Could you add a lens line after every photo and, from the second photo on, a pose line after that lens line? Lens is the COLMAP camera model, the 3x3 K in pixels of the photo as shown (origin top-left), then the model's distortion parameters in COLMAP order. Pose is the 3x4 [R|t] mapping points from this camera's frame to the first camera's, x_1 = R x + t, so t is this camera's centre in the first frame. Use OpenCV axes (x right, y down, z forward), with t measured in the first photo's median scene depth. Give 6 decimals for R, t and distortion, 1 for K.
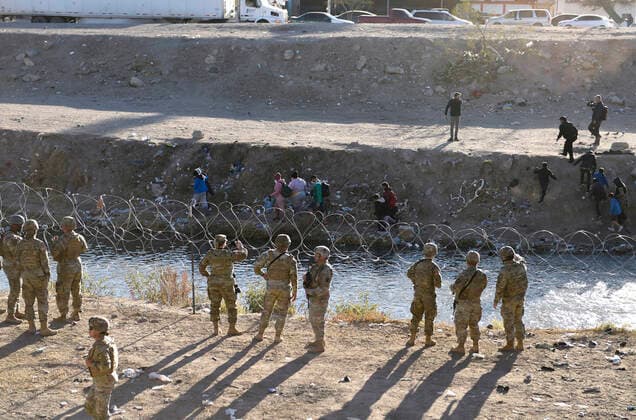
lens RADIAL K [[258.6, 0, 318.0], [0, 258.6, 210.1], [0, 0, 1]] dist [0.002334, -0.000088]
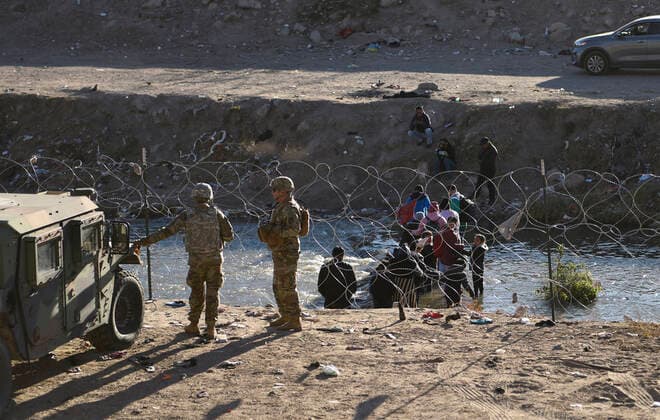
lens RADIAL K [[334.2, 0, 330.0], [0, 334.2, 210.0], [0, 0, 1]] dist [0.001493, -0.000652]
pose [[0.999920, -0.010965, -0.006326, 0.888095], [0.011029, 0.999887, 0.010246, 0.100910], [0.006213, -0.010315, 0.999927, 0.008471]]
